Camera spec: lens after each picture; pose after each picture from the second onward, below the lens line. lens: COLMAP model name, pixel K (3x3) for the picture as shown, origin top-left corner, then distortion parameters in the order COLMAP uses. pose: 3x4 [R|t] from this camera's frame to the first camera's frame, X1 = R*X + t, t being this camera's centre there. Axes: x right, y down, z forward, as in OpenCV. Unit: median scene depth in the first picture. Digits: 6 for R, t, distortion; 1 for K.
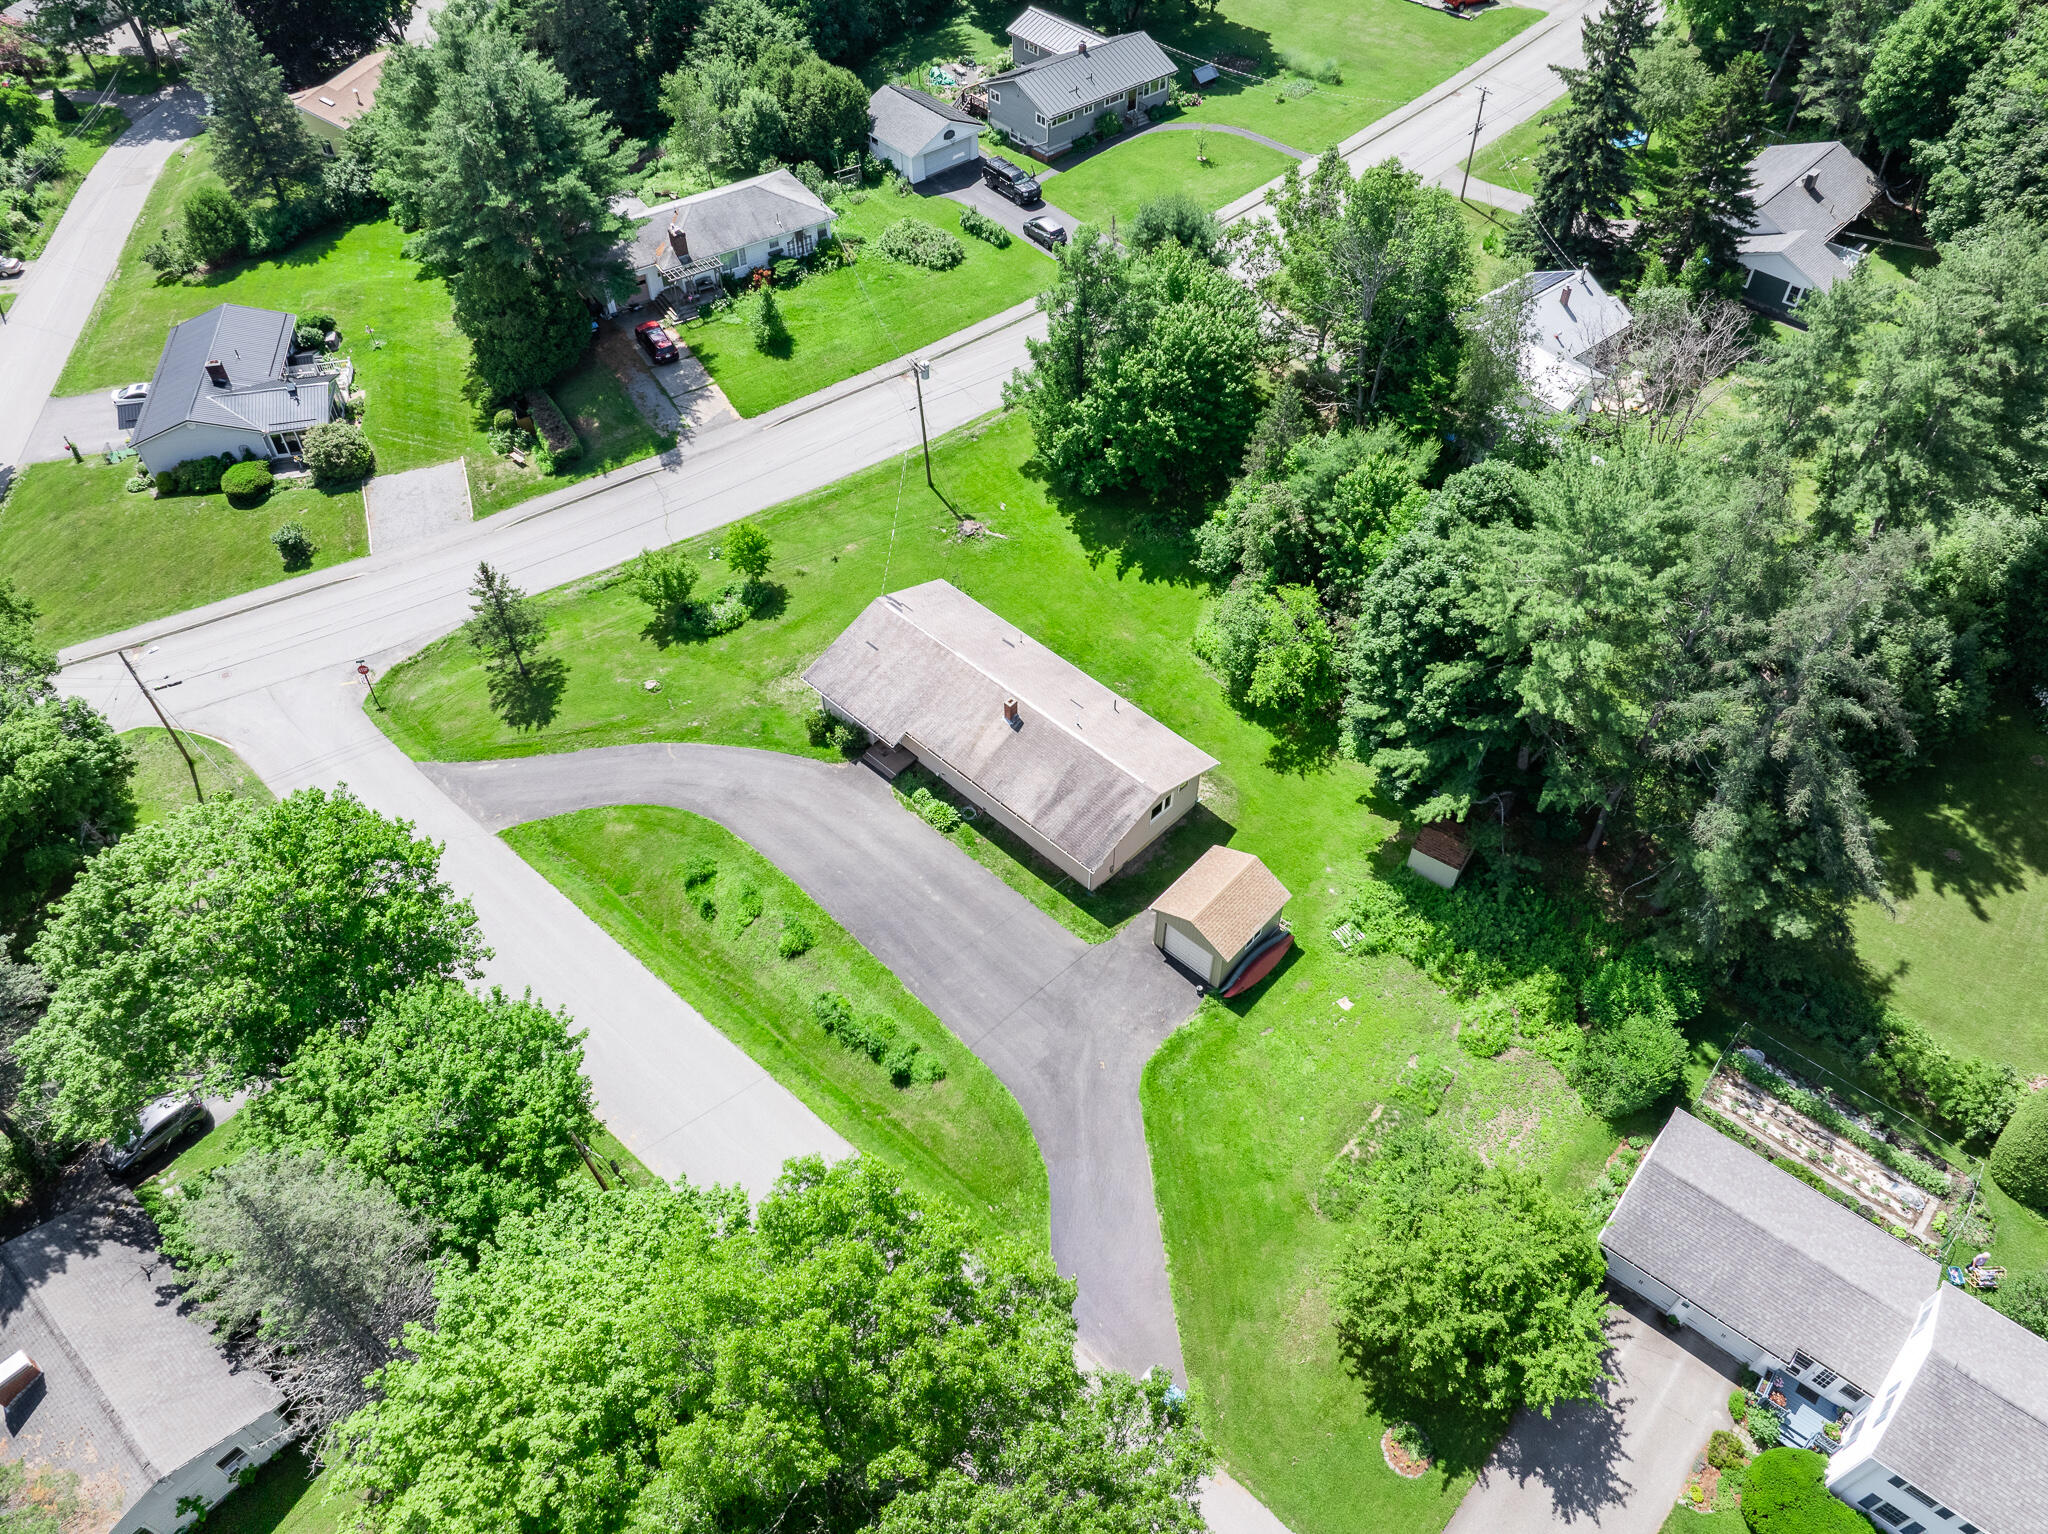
lens RADIAL K [[1456.2, 0, 1021.1], [0, 1456.2, 774.2], [0, 0, 1]] dist [-0.014659, -0.006270]
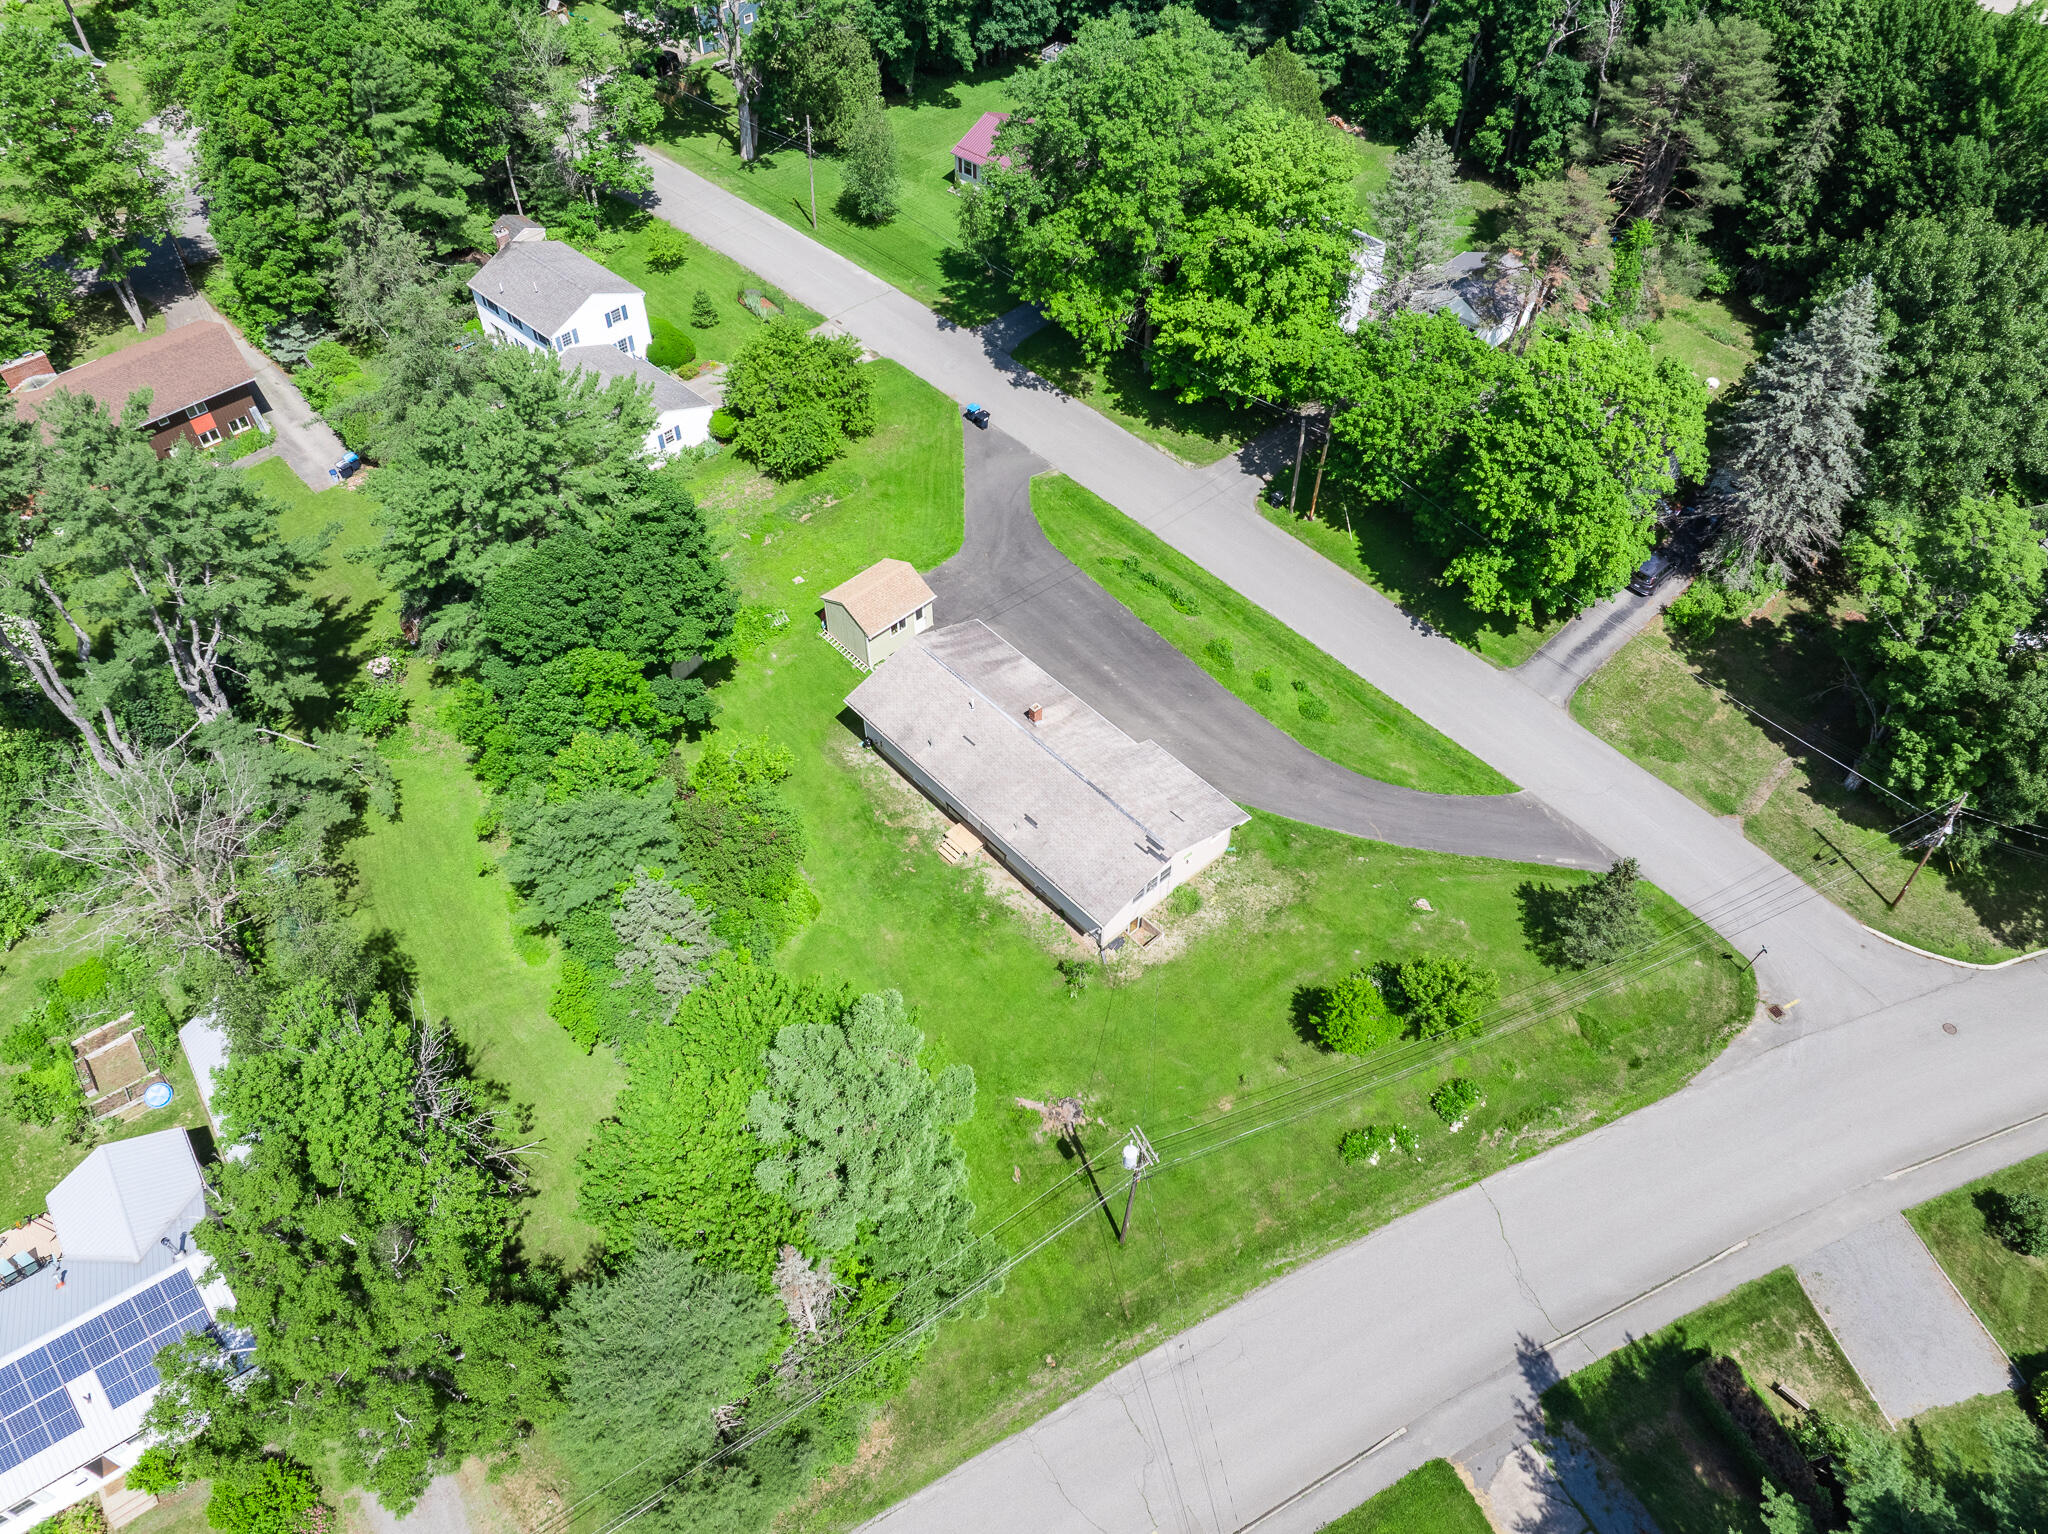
lens RADIAL K [[1456.2, 0, 1017.7], [0, 1456.2, 765.8], [0, 0, 1]] dist [-0.014659, -0.006270]
pose [[-0.997432, -0.049319, 0.051937, -0.049307], [0.058083, -0.132695, 0.989454, -1.033684], [-0.041907, 0.989929, 0.135219, 0.860707]]
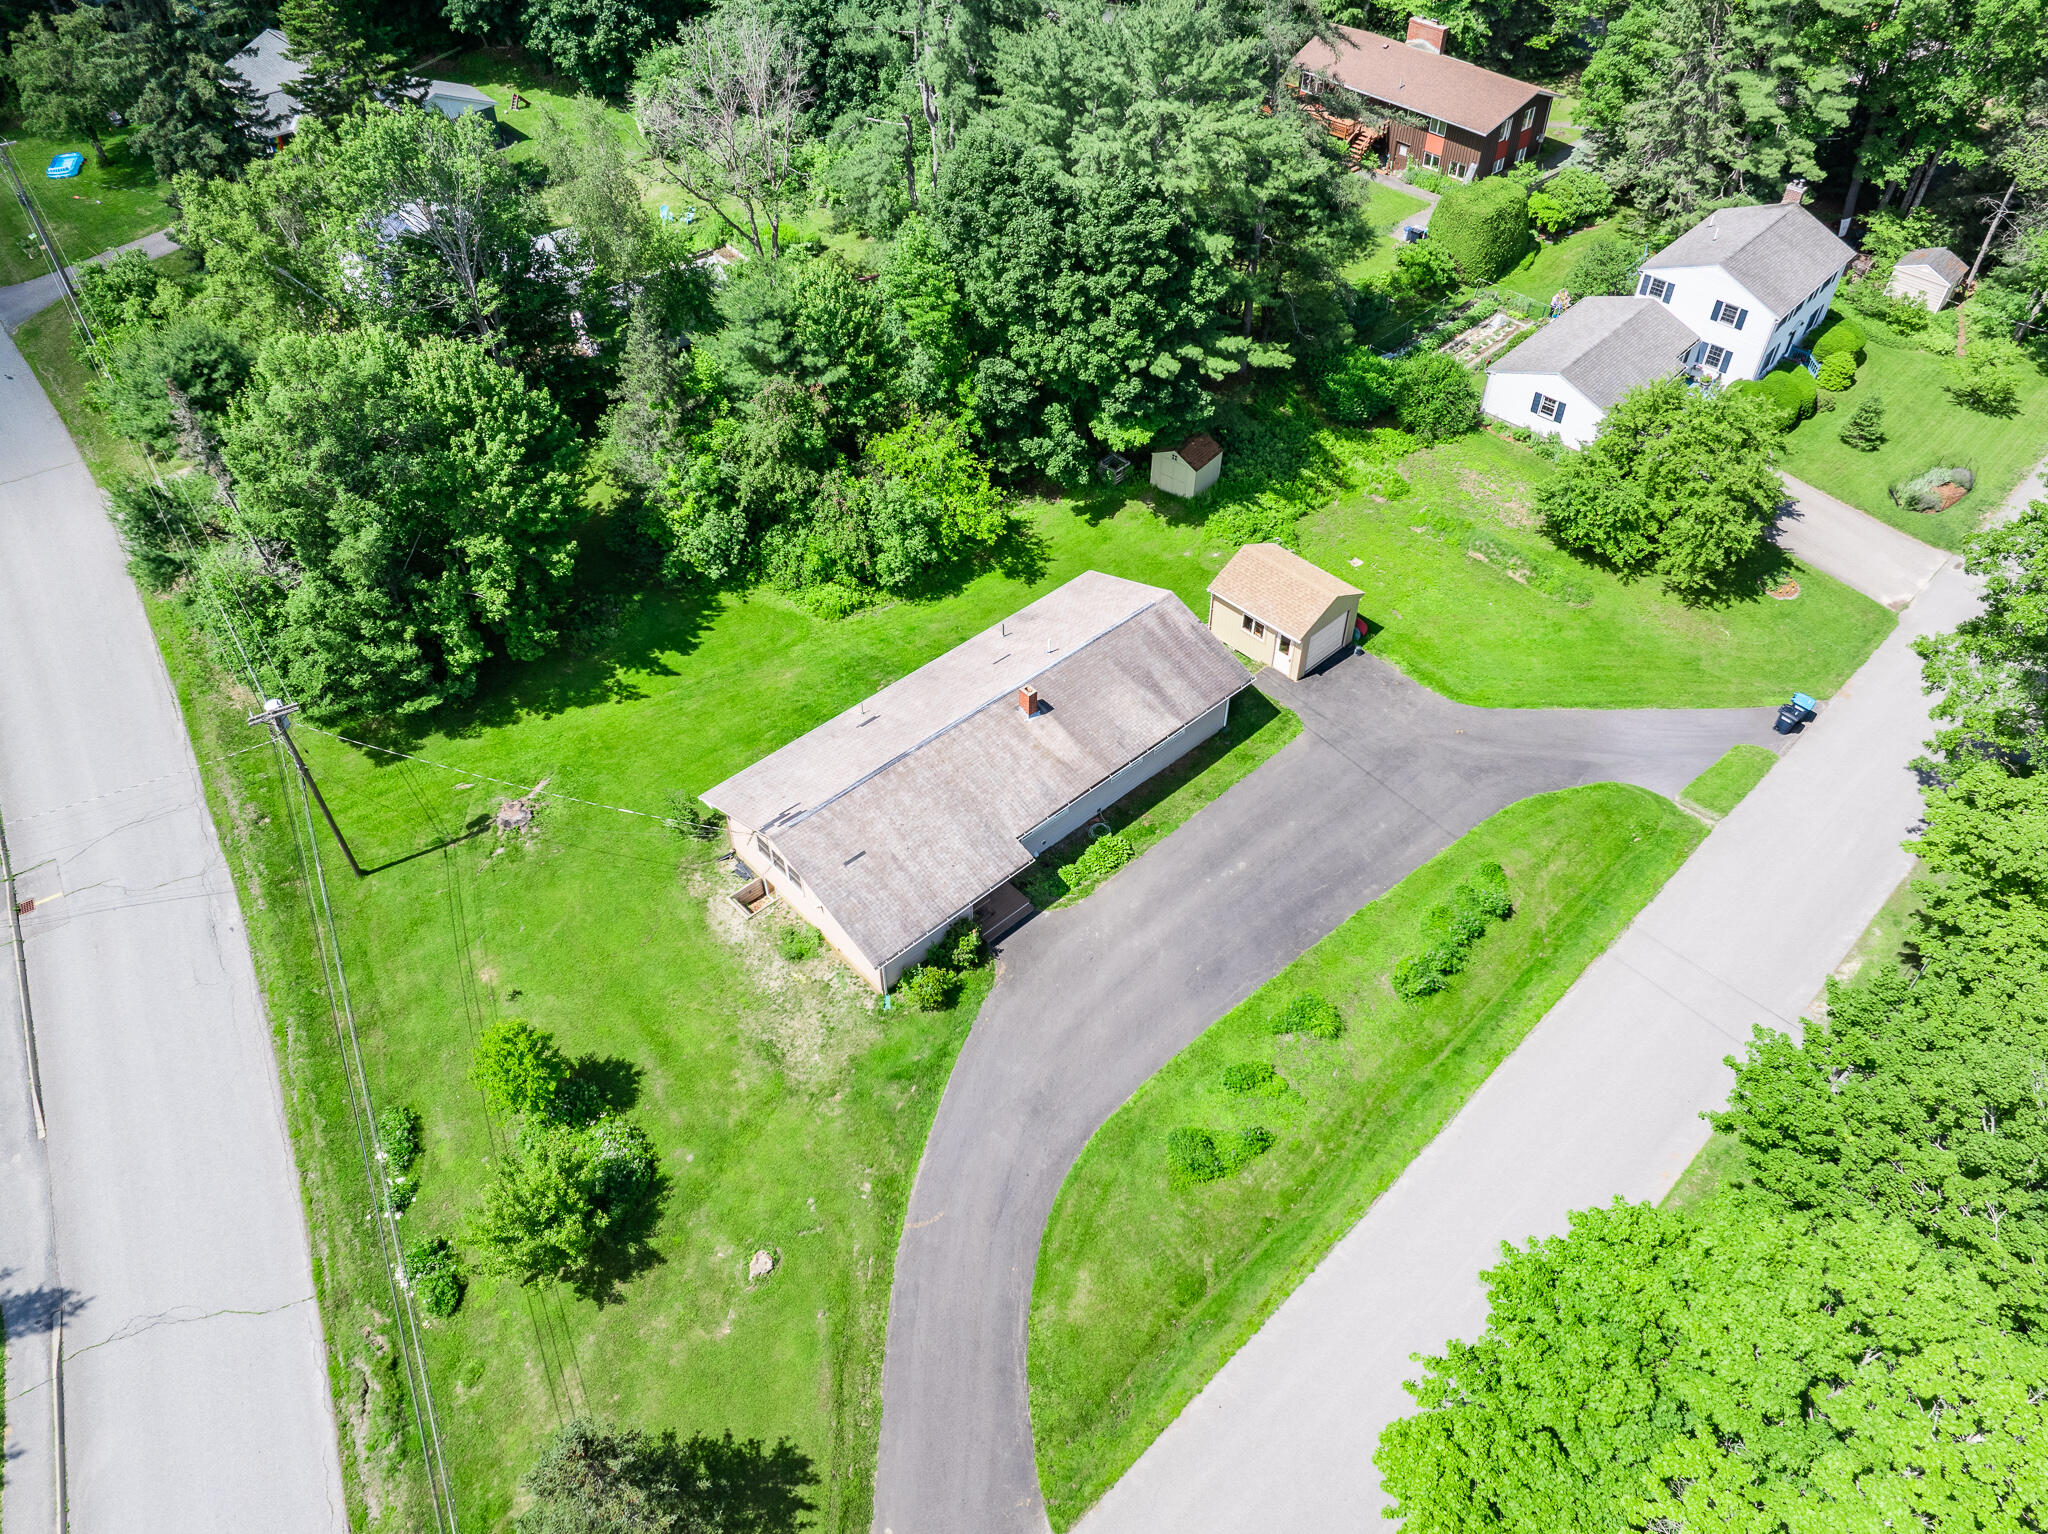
lens RADIAL K [[1456.2, 0, 1009.5], [0, 1456.2, 765.0], [0, 0, 1]] dist [-0.014659, -0.006270]
pose [[0.065287, -0.704848, 0.706348, -0.540264], [0.750829, 0.500942, 0.430480, -0.345415], [-0.657262, 0.502241, 0.561925, 0.576717]]
